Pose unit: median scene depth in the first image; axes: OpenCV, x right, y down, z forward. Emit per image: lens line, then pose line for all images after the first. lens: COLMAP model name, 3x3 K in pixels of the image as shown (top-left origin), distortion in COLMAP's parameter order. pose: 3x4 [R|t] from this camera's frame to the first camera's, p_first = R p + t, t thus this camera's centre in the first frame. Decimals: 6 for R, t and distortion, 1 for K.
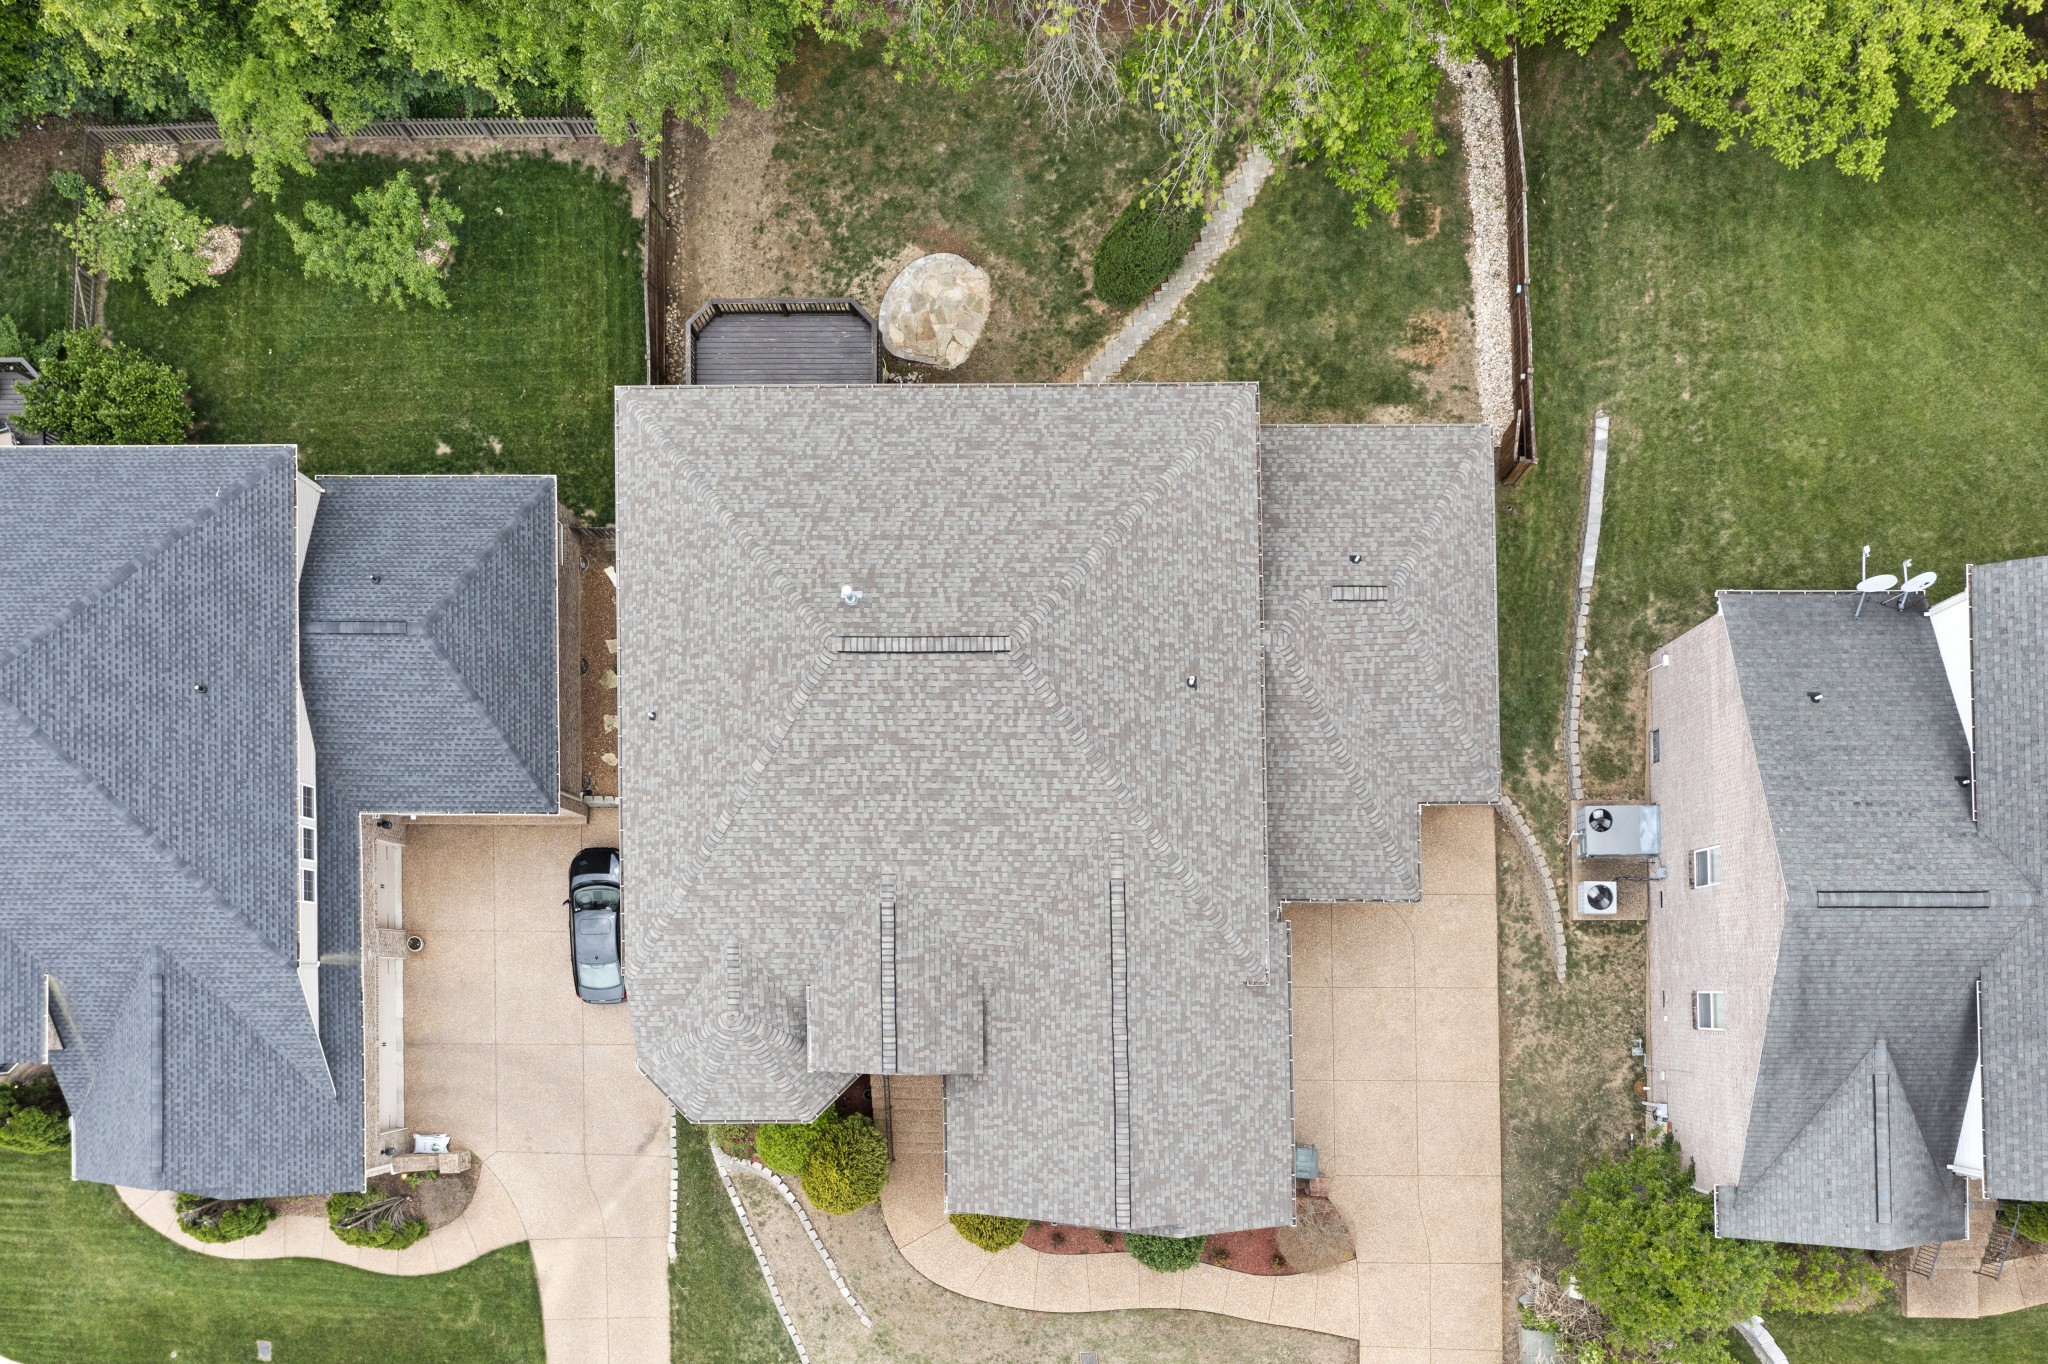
lens RADIAL K [[1703.3, 0, 1033.8], [0, 1703.3, 688.4], [0, 0, 1]] dist [0.008990, -0.001745]
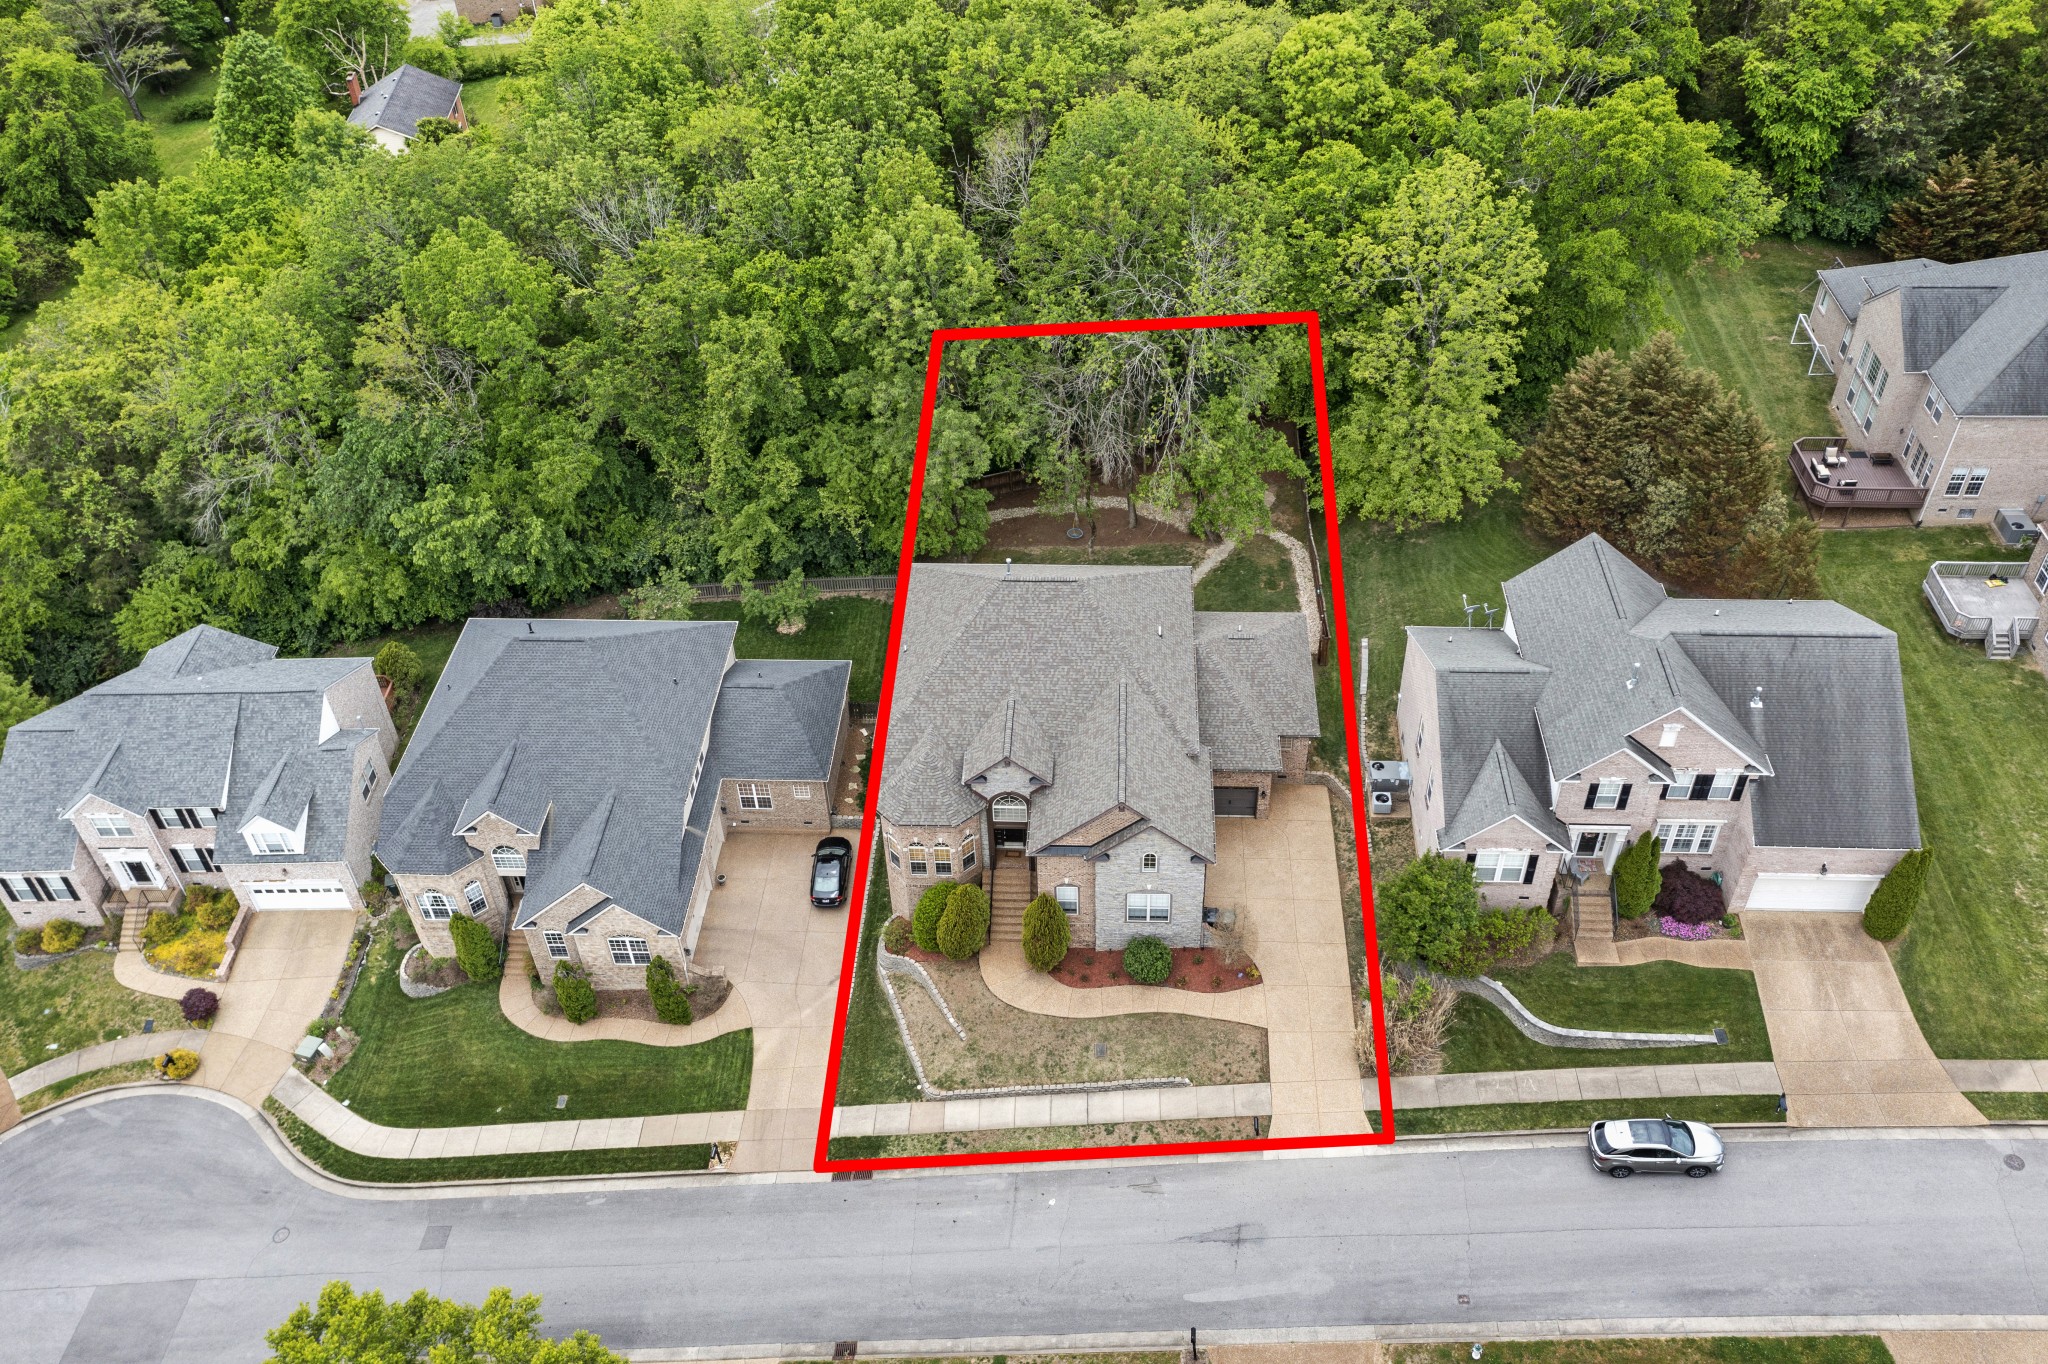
lens RADIAL K [[1703.3, 0, 1031.5], [0, 1703.3, 676.3], [0, 0, 1]] dist [0.008990, -0.001745]
pose [[0.998070, 0.039150, -0.048208, 0.031985], [-0.062011, 0.670350, -0.739450, 1.409111], [0.003367, 0.741012, 0.671484, -0.350003]]
